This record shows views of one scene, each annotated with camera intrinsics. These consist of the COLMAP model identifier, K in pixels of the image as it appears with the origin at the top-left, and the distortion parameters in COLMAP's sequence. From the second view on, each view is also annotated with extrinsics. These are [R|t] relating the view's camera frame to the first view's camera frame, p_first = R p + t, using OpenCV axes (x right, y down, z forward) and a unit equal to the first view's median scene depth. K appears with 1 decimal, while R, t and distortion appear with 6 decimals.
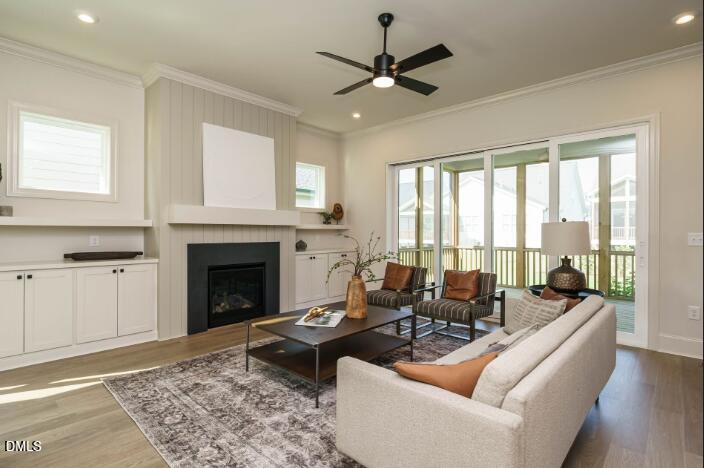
lens RADIAL K [[347.8, 0, 352.0], [0, 347.8, 234.0], [0, 0, 1]] dist [0.000752, -0.000018]
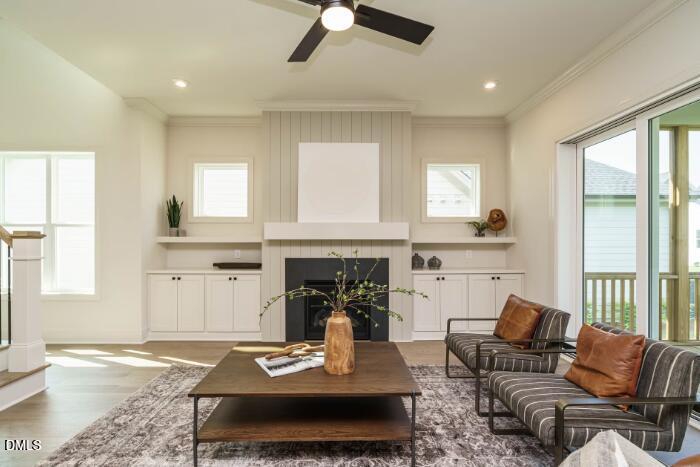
lens RADIAL K [[325.0, 0, 348.0], [0, 325.0, 245.6], [0, 0, 1]] dist [-0.005066, -0.000680]
pose [[0.695459, 0.000064, -0.718566, 0.355429], [-0.002595, 0.999994, -0.002422, -0.007571], [0.718561, 0.003550, 0.695455, 0.396477]]
